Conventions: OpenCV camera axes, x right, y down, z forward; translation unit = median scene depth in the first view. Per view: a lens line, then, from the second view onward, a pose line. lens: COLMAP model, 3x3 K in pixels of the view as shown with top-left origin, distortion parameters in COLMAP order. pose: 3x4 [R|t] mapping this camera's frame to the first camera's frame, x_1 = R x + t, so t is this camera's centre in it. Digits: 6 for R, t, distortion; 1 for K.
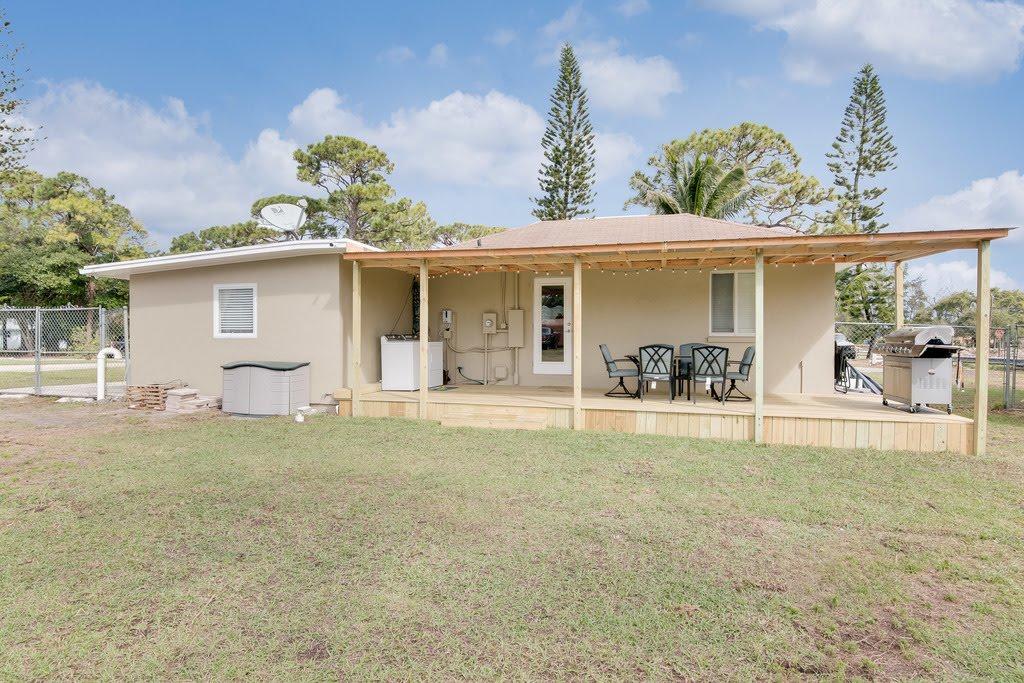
lens RADIAL K [[516.9, 0, 512.0], [0, 516.9, 341.5], [0, 0, 1]] dist [-0.016133, -0.000671]
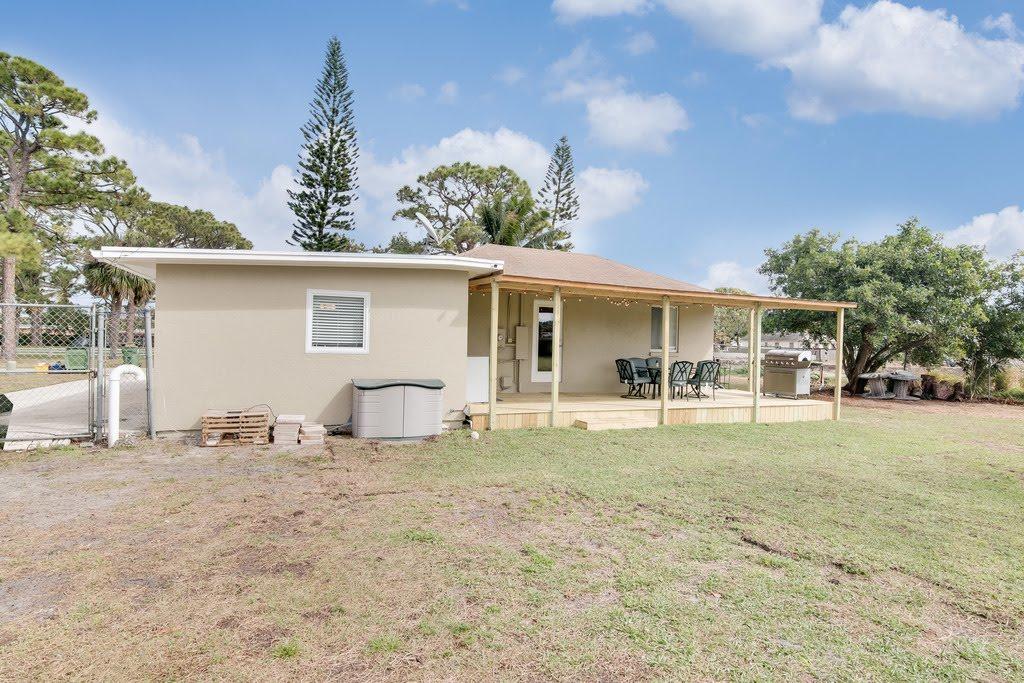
lens RADIAL K [[499.5, 0, 519.6], [0, 499.5, 342.2], [0, 0, 1]] dist [-0.017299, 0.000238]
pose [[0.807886, 0.017734, 0.589072, -0.774093], [-0.018296, 0.999820, -0.005008, -0.025776], [-0.589054, -0.006731, 0.808065, 0.133611]]
